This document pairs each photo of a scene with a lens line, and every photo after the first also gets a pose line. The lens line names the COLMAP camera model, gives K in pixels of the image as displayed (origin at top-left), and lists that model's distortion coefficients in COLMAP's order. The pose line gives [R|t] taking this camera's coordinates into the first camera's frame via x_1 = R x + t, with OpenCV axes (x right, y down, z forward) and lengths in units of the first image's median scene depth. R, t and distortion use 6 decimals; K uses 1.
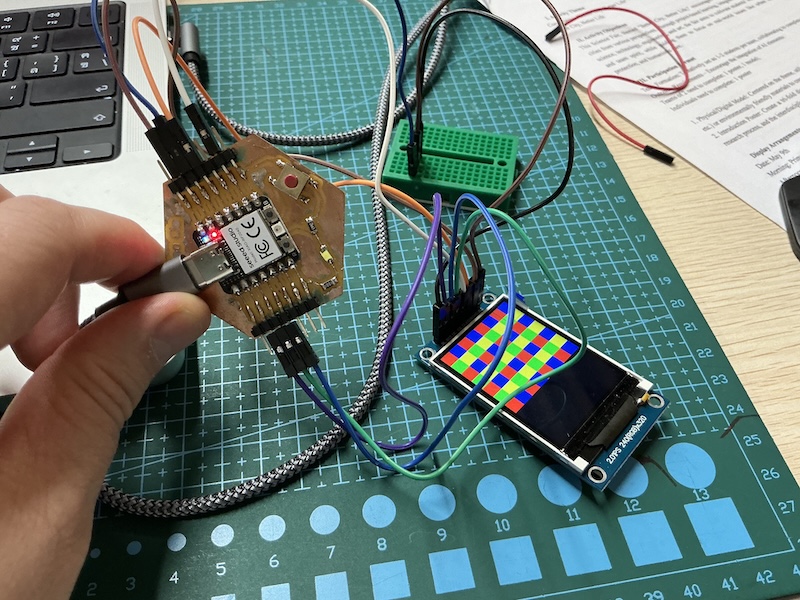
lens RADIAL K [[674.0, 0, 400.0], [0, 674.0, 300.0], [0, 0, 1]] dist [0.071602, -0.170470]
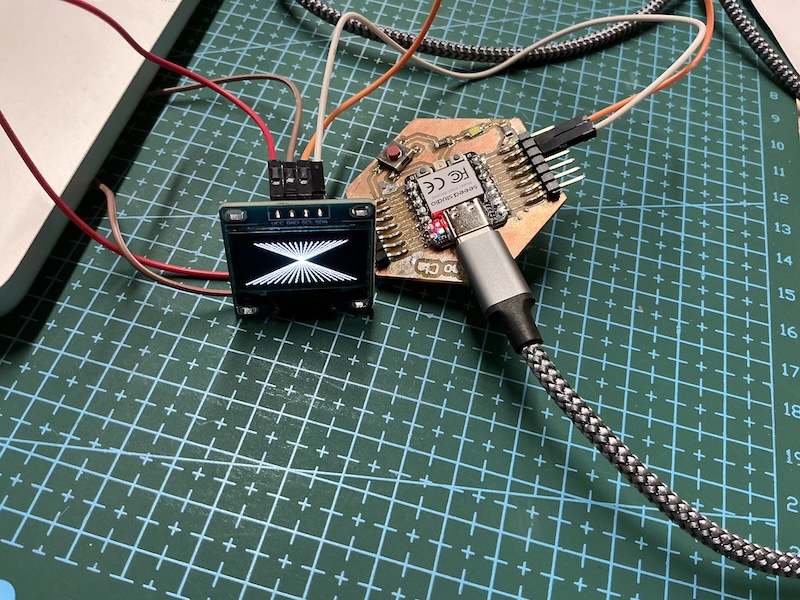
lens RADIAL K [[675.9, 0, 400.0], [0, 675.9, 300.0], [0, 0, 1]] dist [0.110386, -0.265677]
pose [[0.909734, 0.365615, -0.196750, 0.175770], [-0.344268, 0.929147, 0.134782, -0.145184], [0.232088, -0.054881, 0.971145, 0.434689]]
